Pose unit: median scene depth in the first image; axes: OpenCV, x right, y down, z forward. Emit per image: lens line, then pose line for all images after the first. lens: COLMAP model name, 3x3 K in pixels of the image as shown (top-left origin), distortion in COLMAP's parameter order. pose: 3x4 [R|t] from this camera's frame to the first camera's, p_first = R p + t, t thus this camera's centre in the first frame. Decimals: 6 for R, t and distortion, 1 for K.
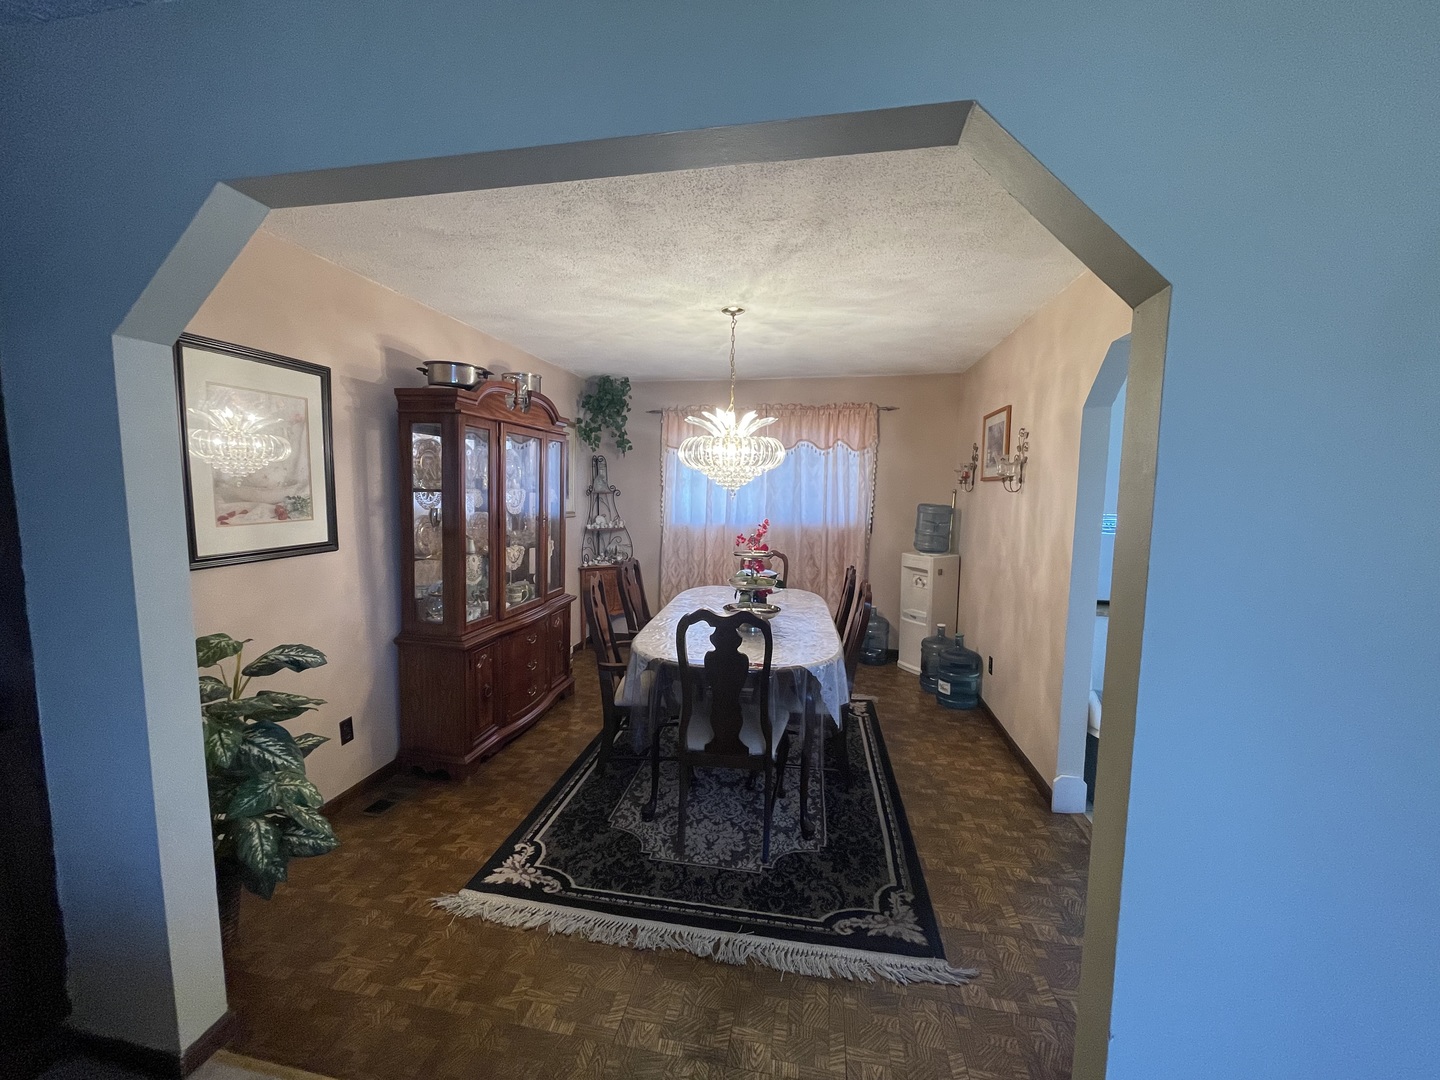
lens RADIAL K [[575.6, 0, 718.6], [0, 575.6, 537.3], [0, 0, 1]] dist [-0.007419, 0.001755]
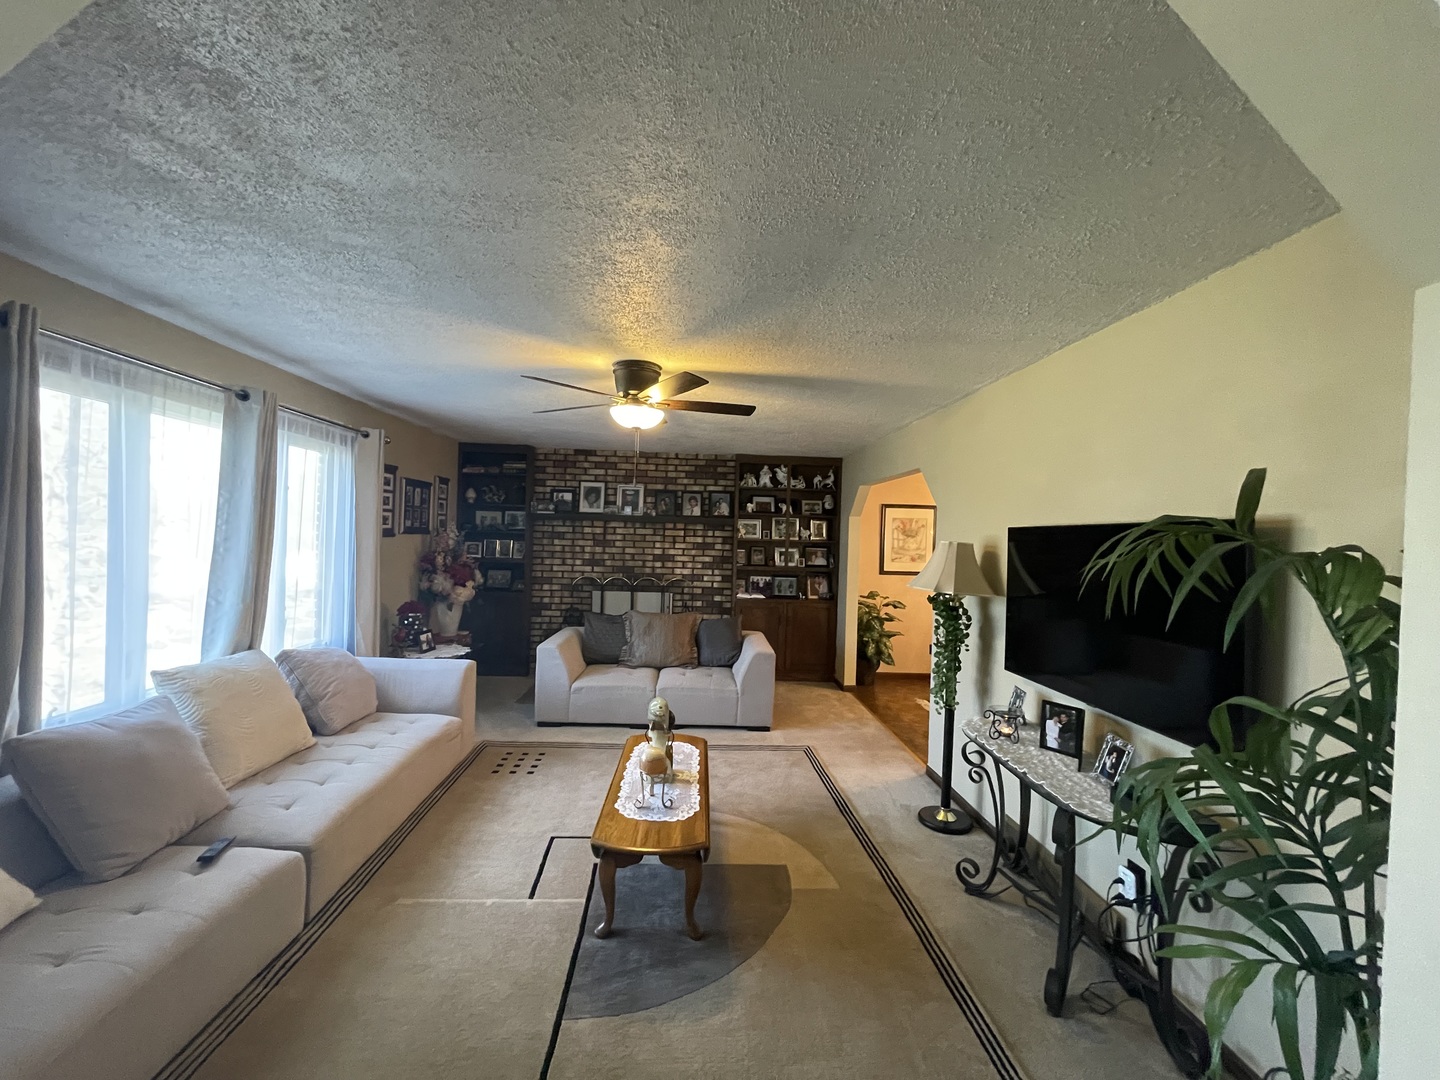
lens RADIAL K [[575.6, 0, 719.4], [0, 575.6, 538.0], [0, 0, 1]] dist [-0.007419, 0.001755]
pose [[0.224515, -0.009412, -0.974425, 2.023631], [-0.113899, 0.992846, -0.035833, 0.071387], [0.967791, 0.119031, 0.221836, -0.636634]]
